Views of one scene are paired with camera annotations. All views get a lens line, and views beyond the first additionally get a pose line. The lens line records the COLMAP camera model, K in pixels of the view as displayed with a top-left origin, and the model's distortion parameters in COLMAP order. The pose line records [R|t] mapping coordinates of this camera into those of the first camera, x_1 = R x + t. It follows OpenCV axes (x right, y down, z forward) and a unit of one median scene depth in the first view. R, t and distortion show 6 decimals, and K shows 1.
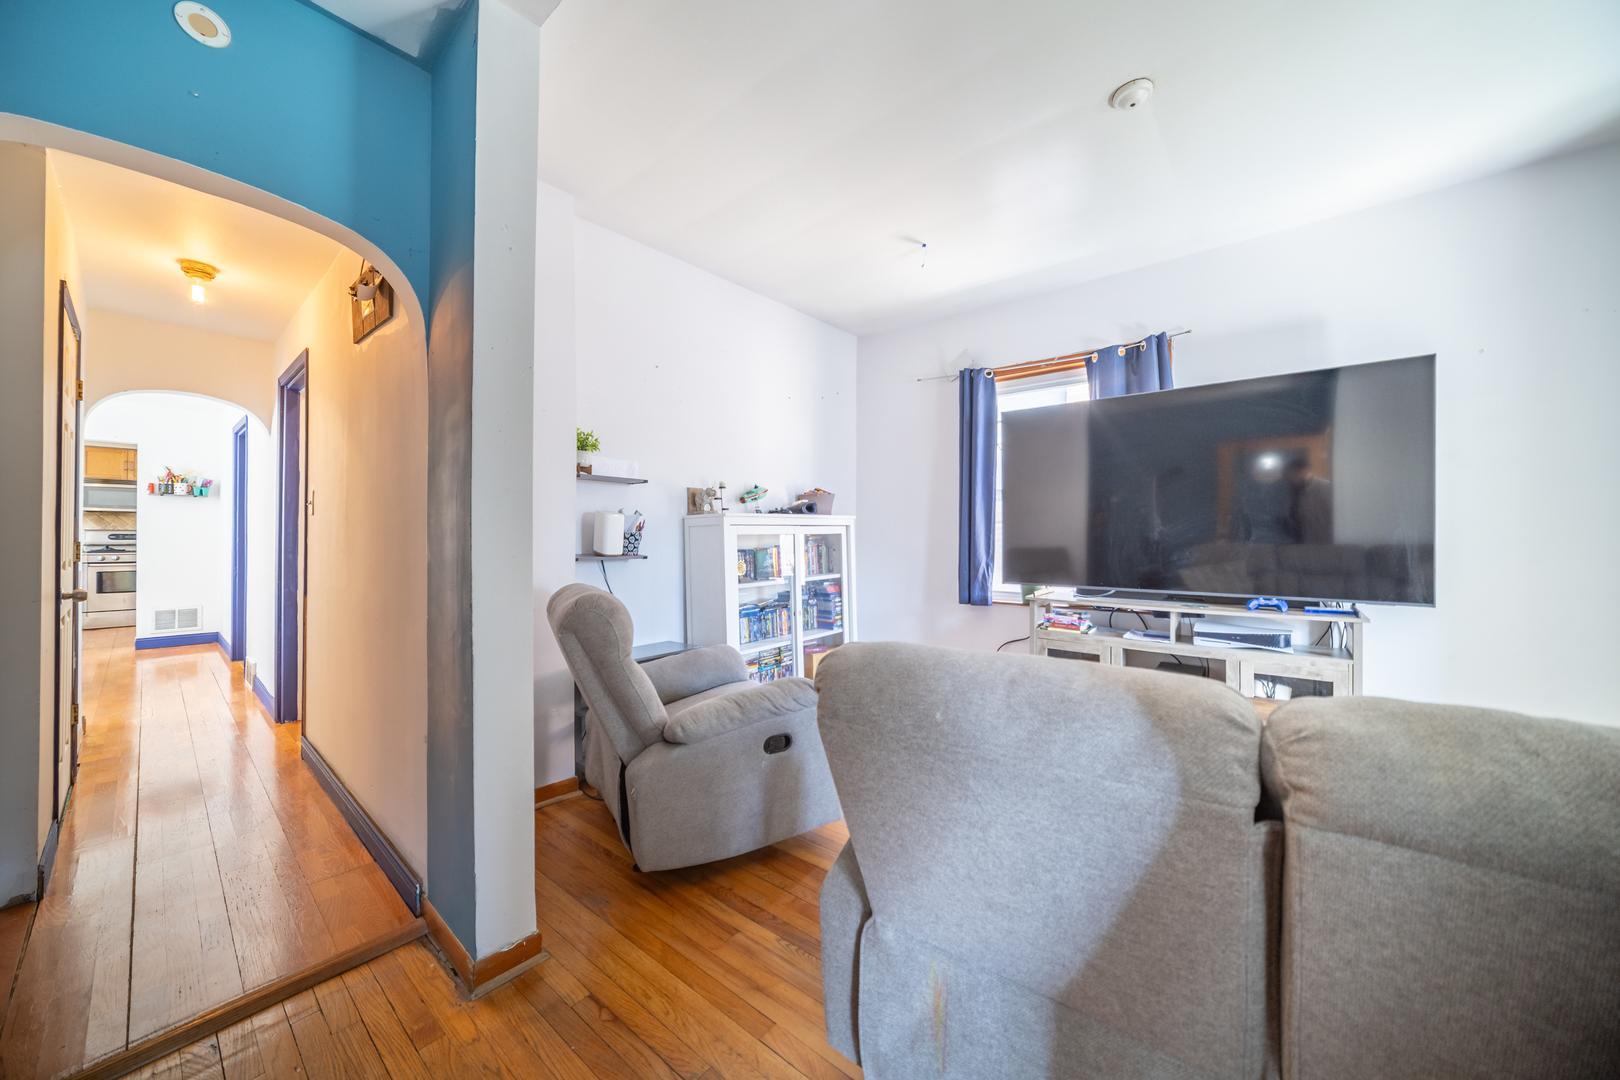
lens RADIAL K [[567.8, 0, 817.9], [0, 567.8, 528.3], [0, 0, 1]] dist [-0.011633, 0.000301]
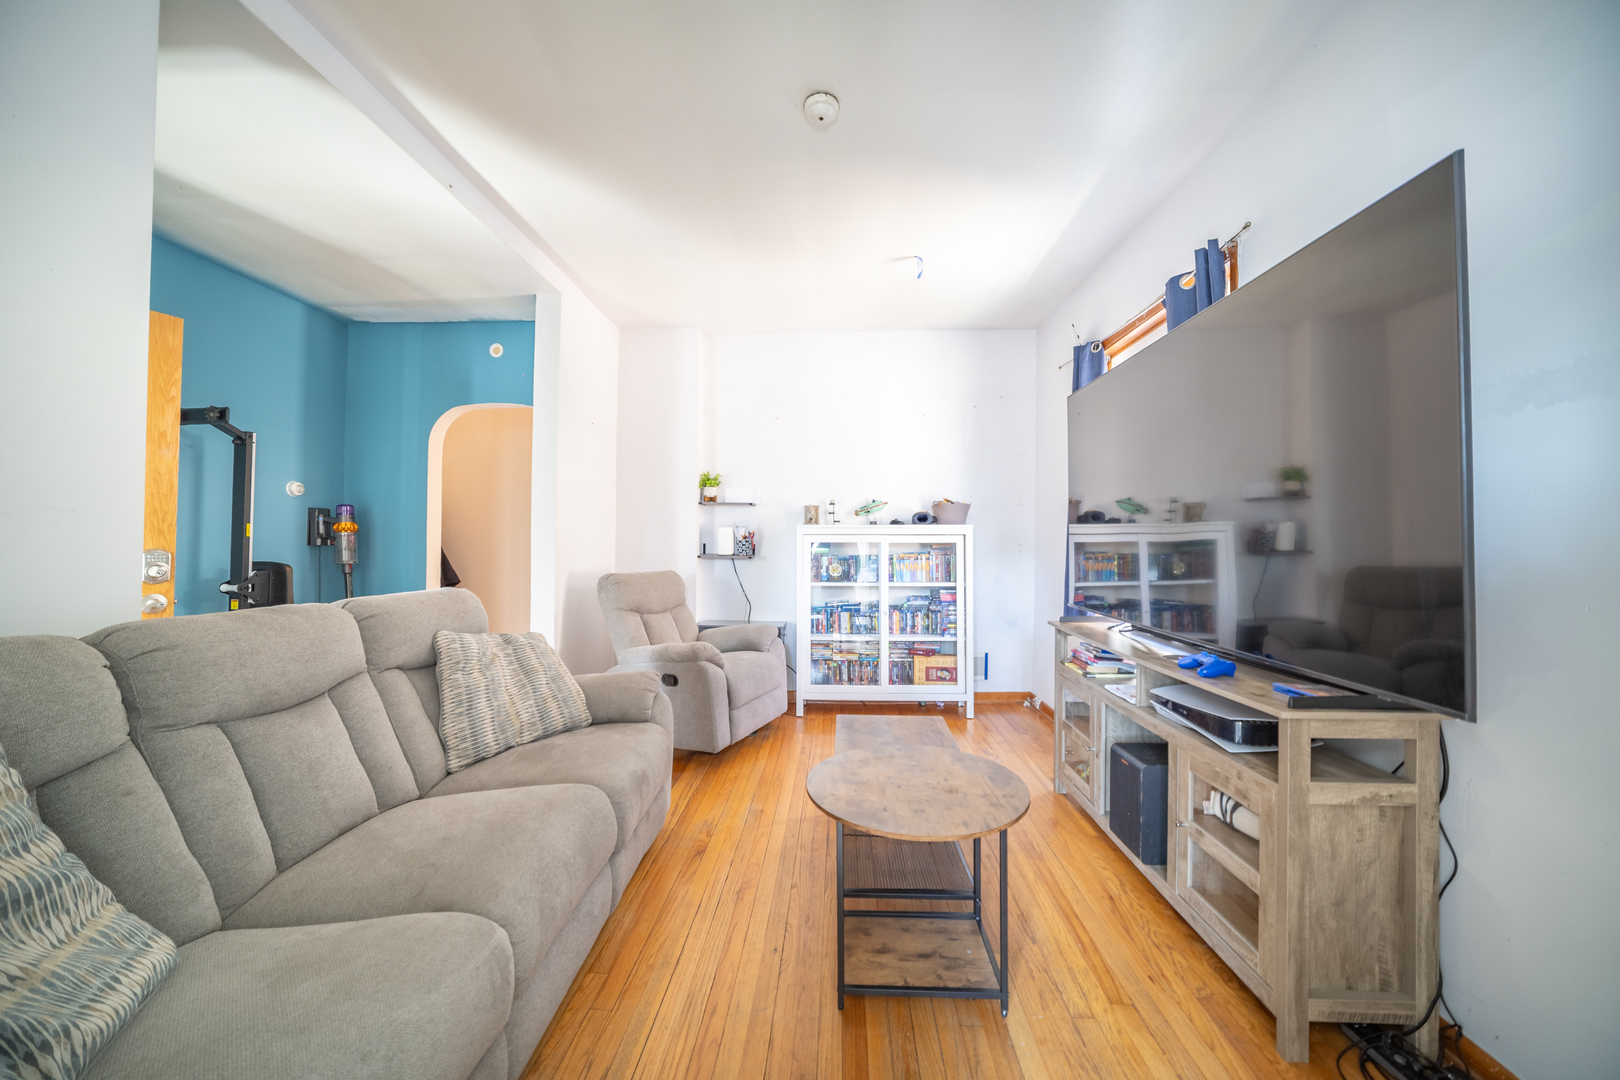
lens RADIAL K [[567.8, 0, 811.5], [0, 567.8, 532.8], [0, 0, 1]] dist [-0.011633, 0.000301]
pose [[0.606728, -0.001355, -0.794908, 0.688206], [-0.004180, 0.999979, -0.004896, -0.002674], [0.794898, 0.006293, 0.606710, 0.187803]]
